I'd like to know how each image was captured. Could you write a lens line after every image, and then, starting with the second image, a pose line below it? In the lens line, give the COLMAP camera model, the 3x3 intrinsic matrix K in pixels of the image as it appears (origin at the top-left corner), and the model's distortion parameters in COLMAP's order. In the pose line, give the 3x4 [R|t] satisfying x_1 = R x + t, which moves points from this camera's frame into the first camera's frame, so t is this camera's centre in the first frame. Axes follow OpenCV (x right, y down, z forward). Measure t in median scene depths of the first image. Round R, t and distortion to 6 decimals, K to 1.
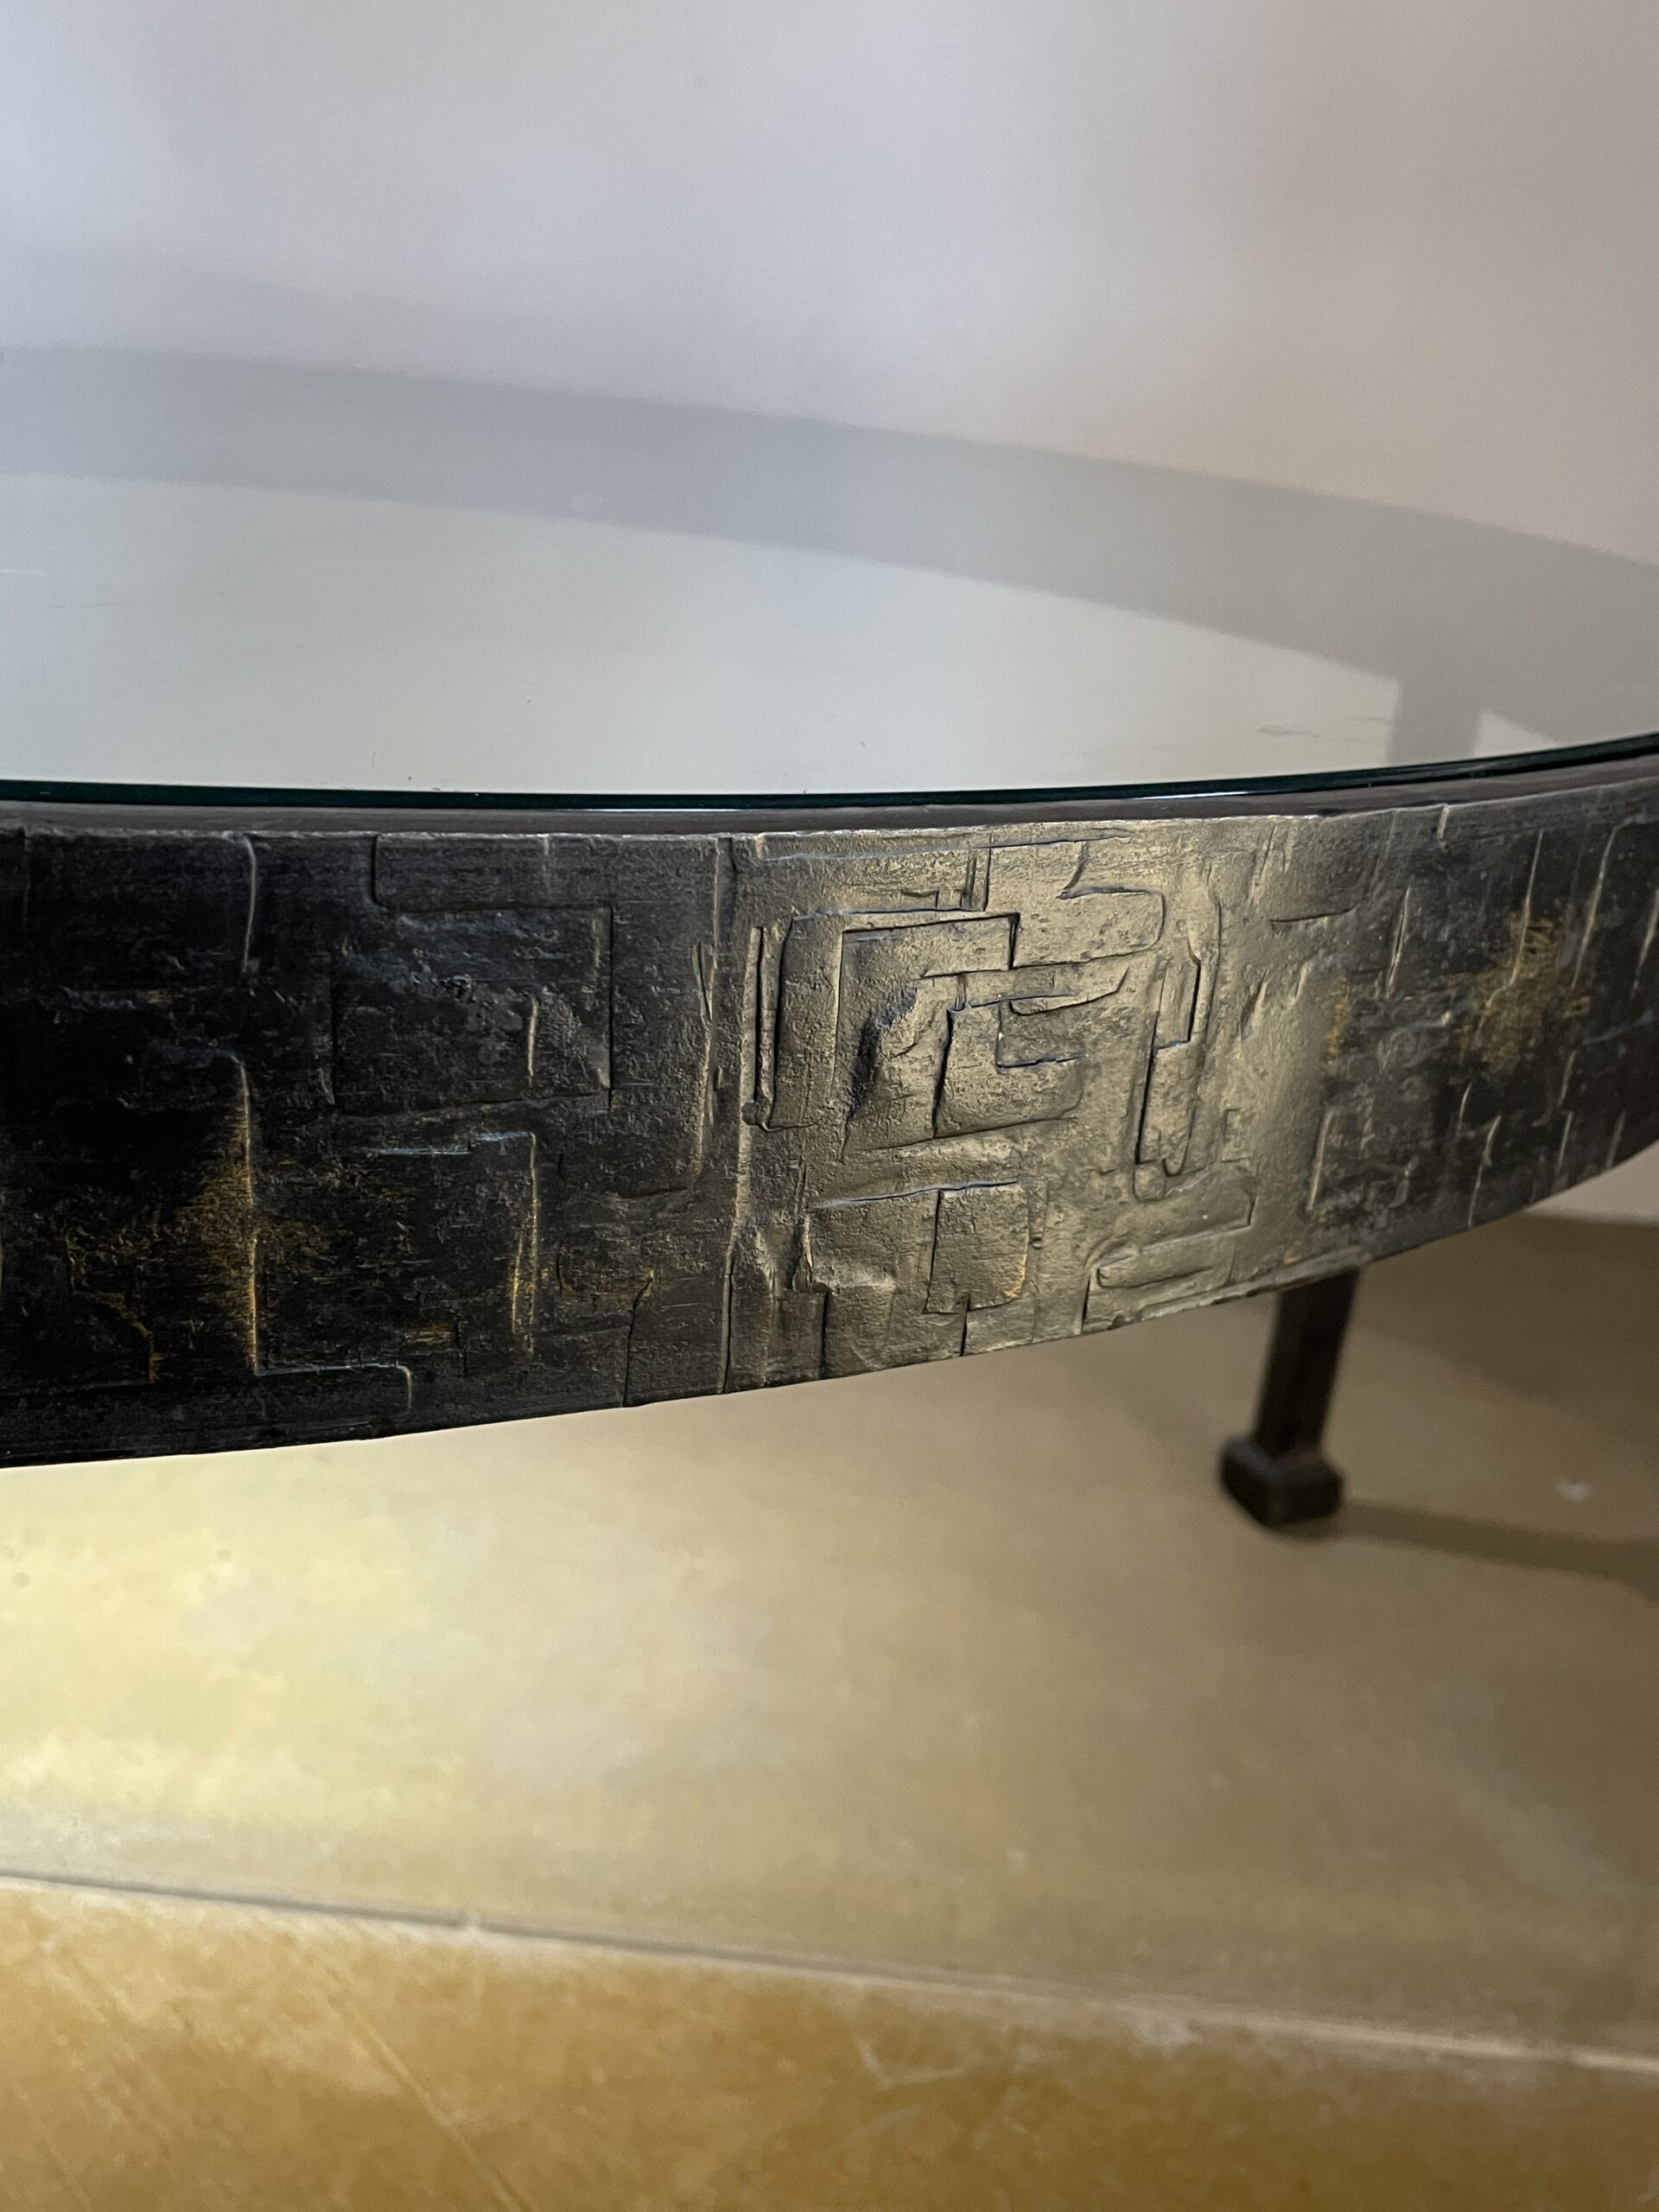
lens RADIAL K [[1975.5, 0, 828.3], [0, 1975.5, 1120.3], [0, 0, 1]] dist [0.078732, -0.113033]
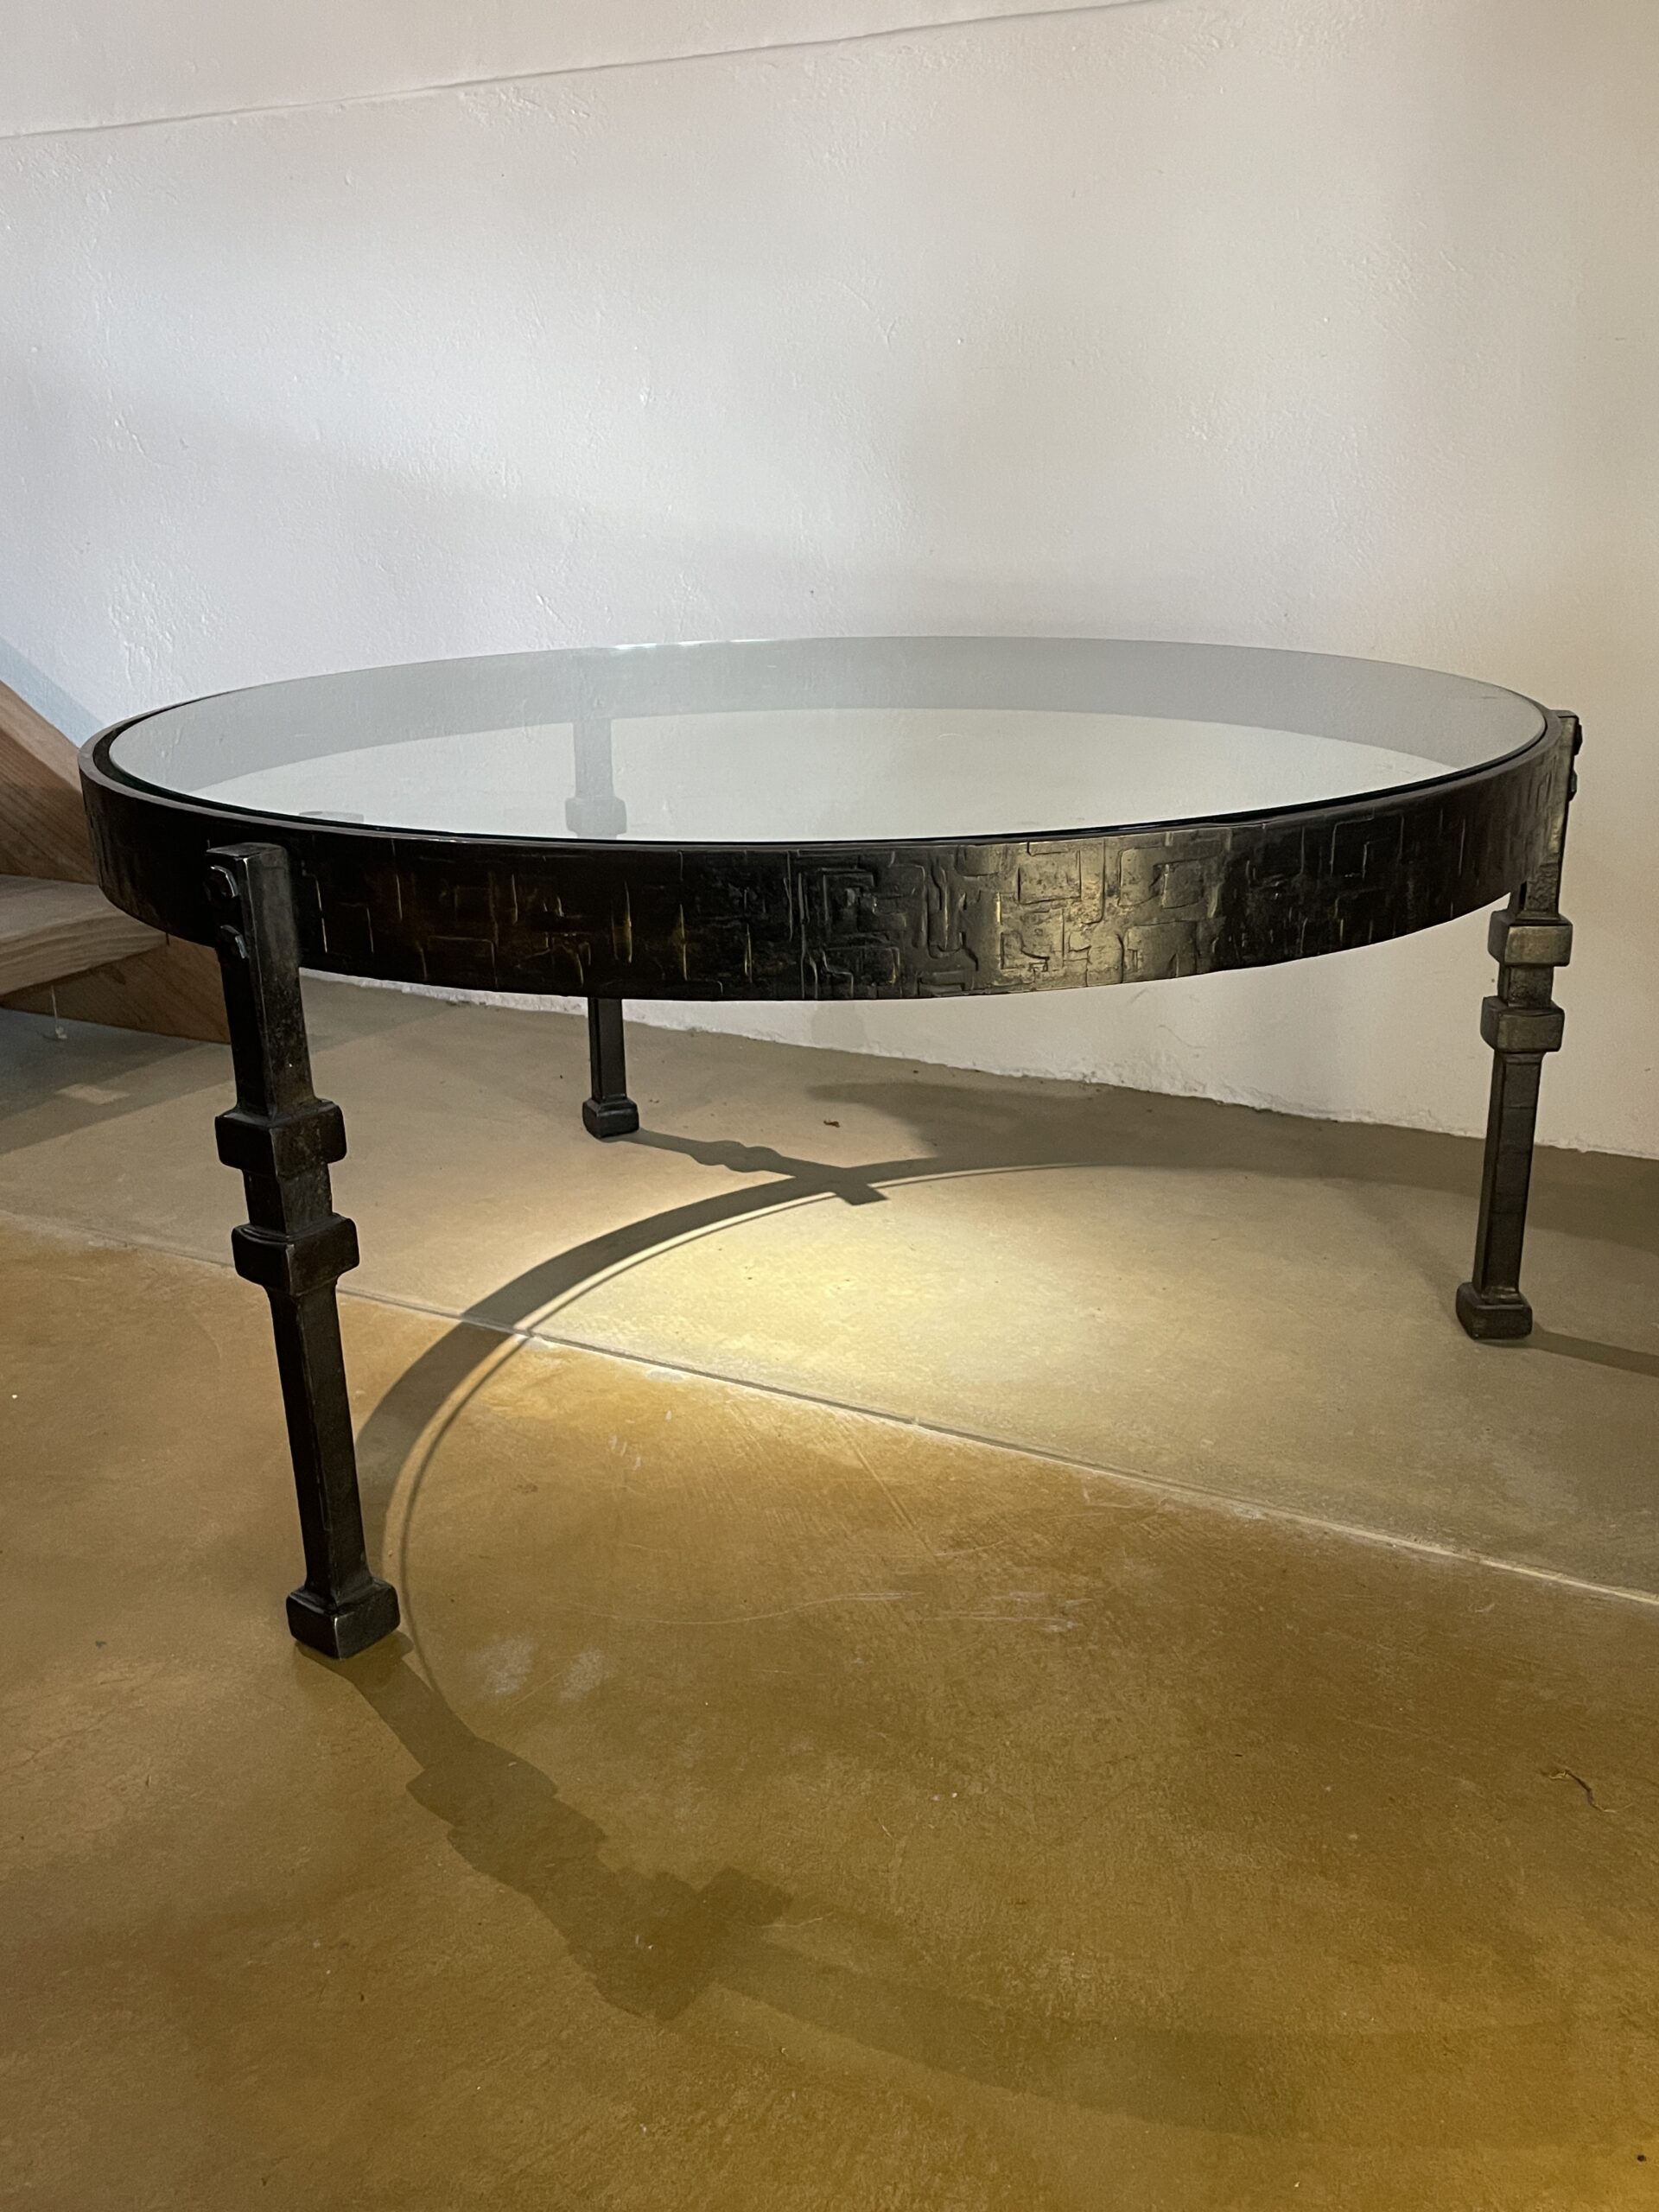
lens RADIAL K [[1975.5, 0, 836.1], [0, 1975.5, 1114.1], [0, 0, 1]] dist [0.078732, -0.113033]
pose [[0.902803, 0.034637, -0.428658, 0.601529], [-0.063863, 0.996498, -0.053983, 0.205163], [0.425286, 0.076111, 0.901853, -0.873941]]
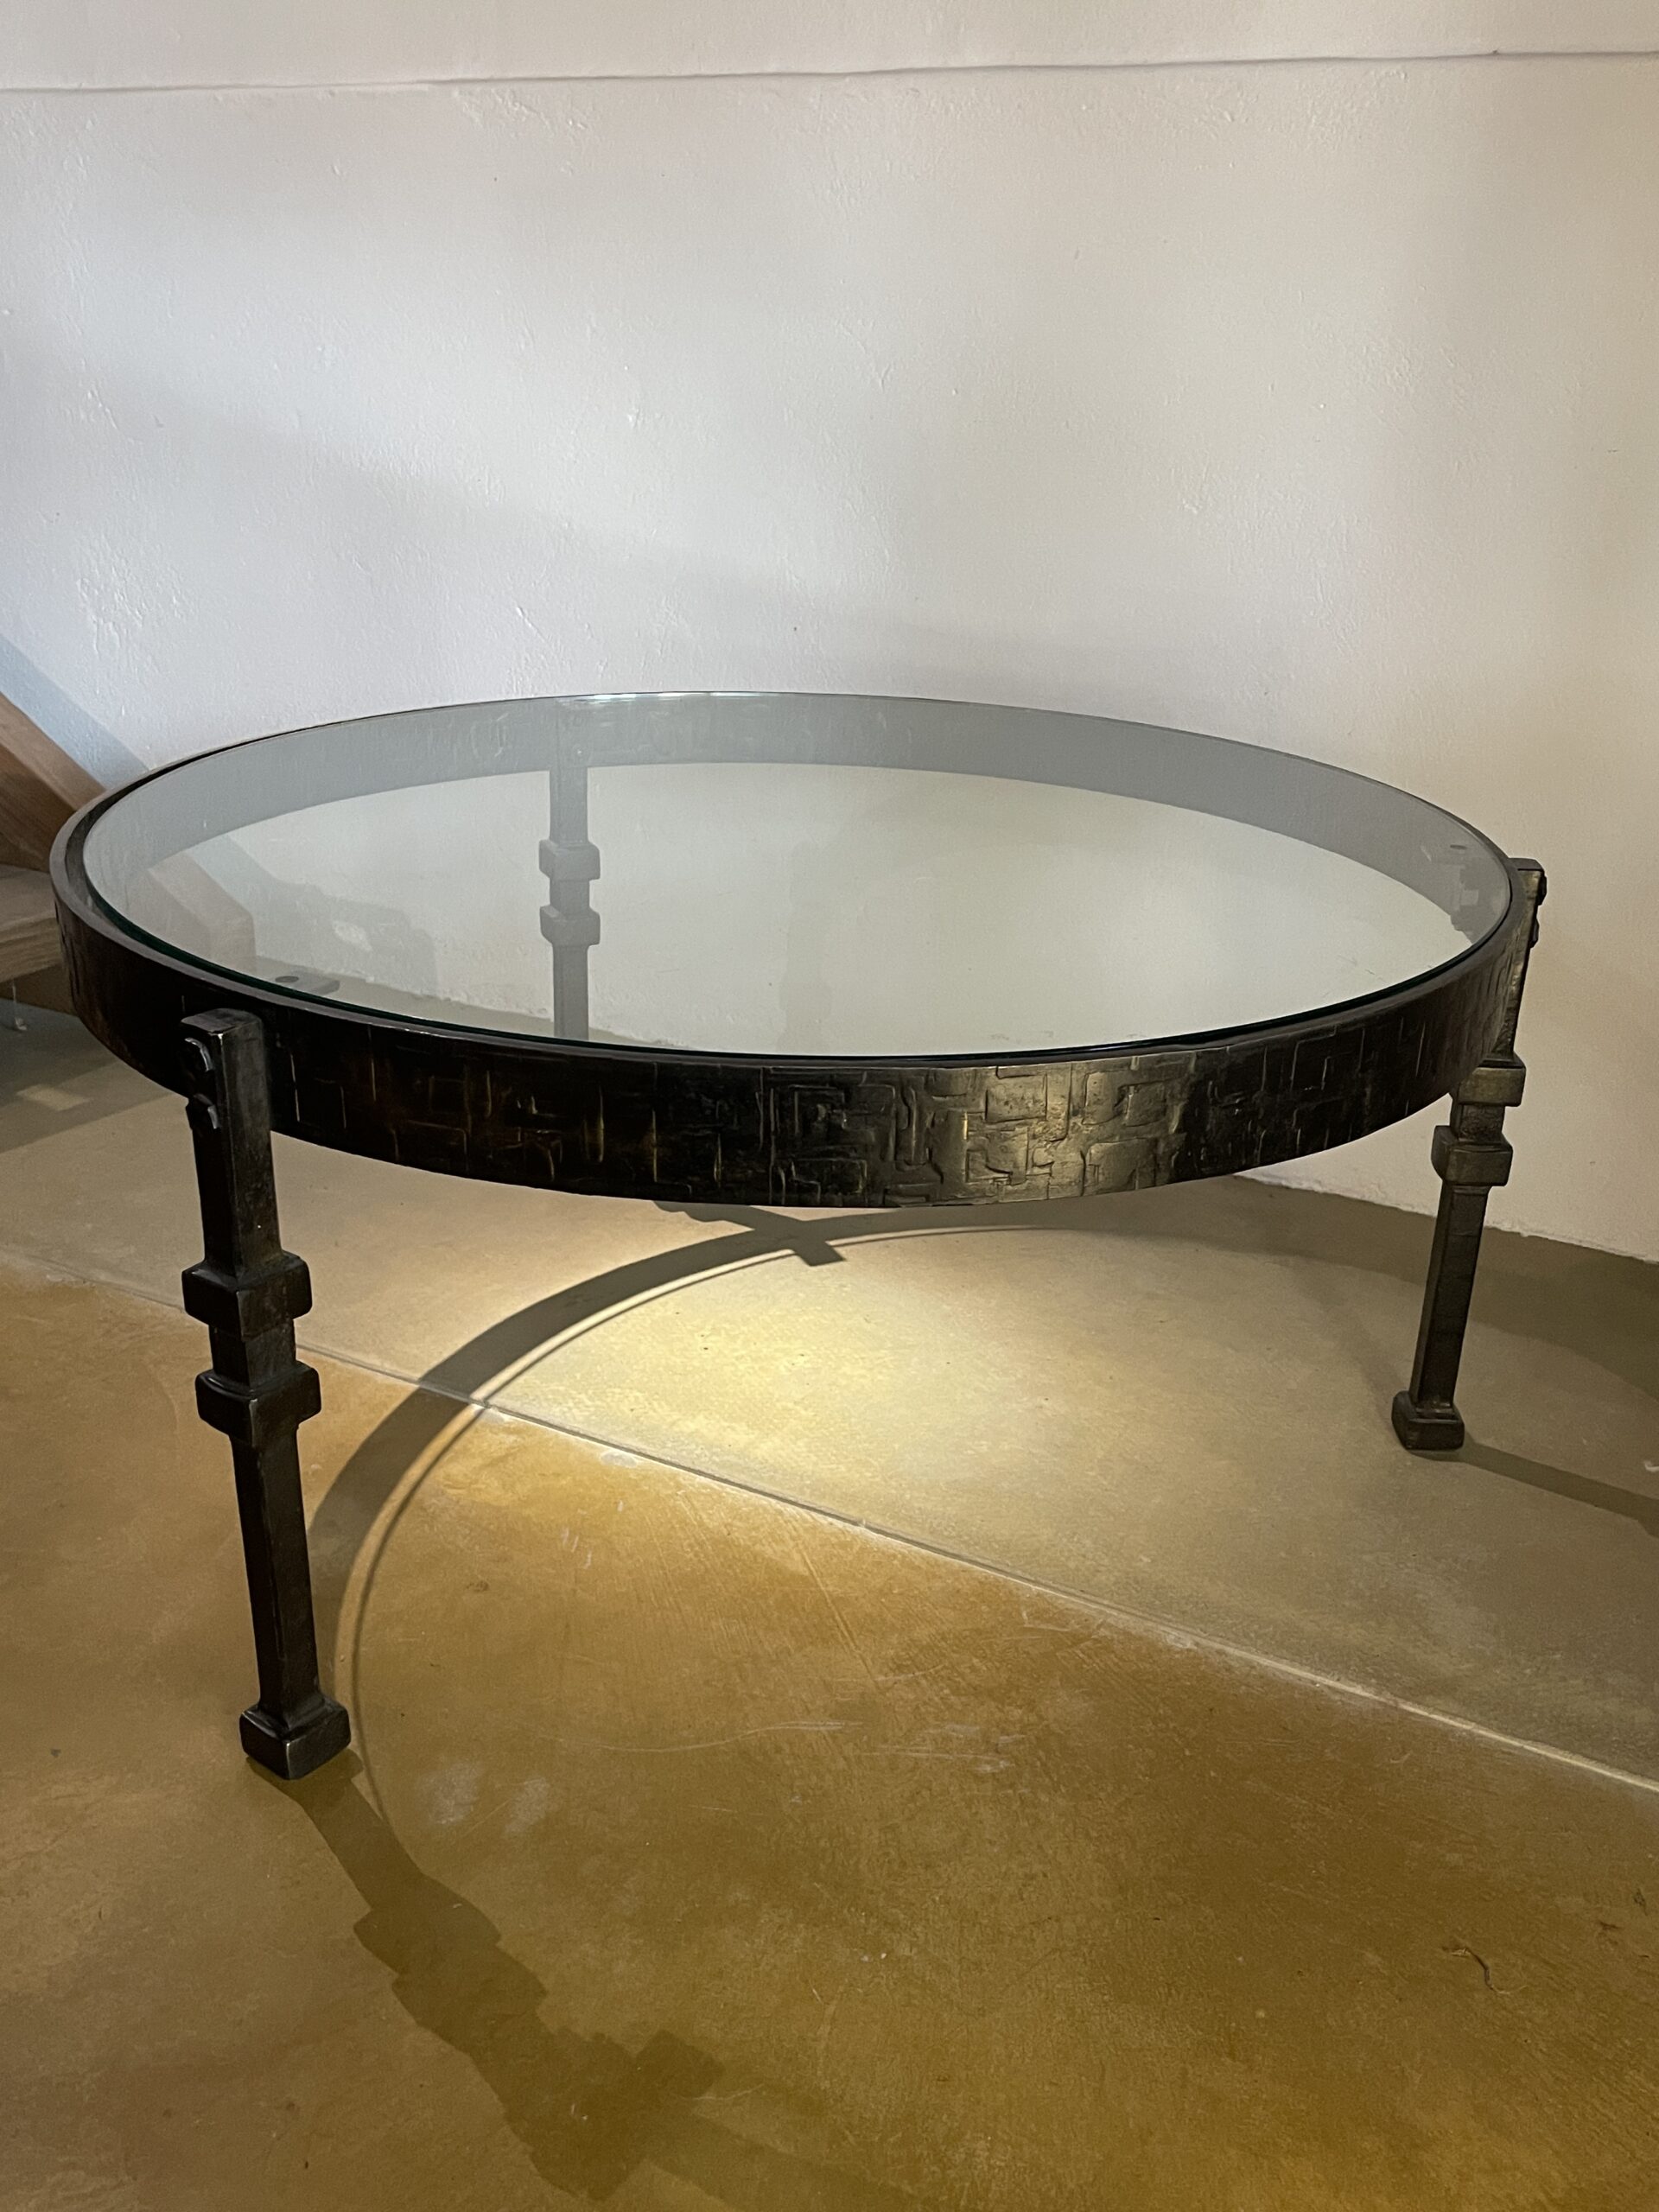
lens RADIAL K [[1975.5, 0, 850.4], [0, 1975.5, 1118.0], [0, 0, 1]] dist [0.078732, -0.113033]
pose [[0.911652, 0.097927, -0.399125, 0.592813], [-0.105732, 0.994392, 0.002472, -0.021423], [0.397129, 0.039947, 0.916893, -0.913259]]
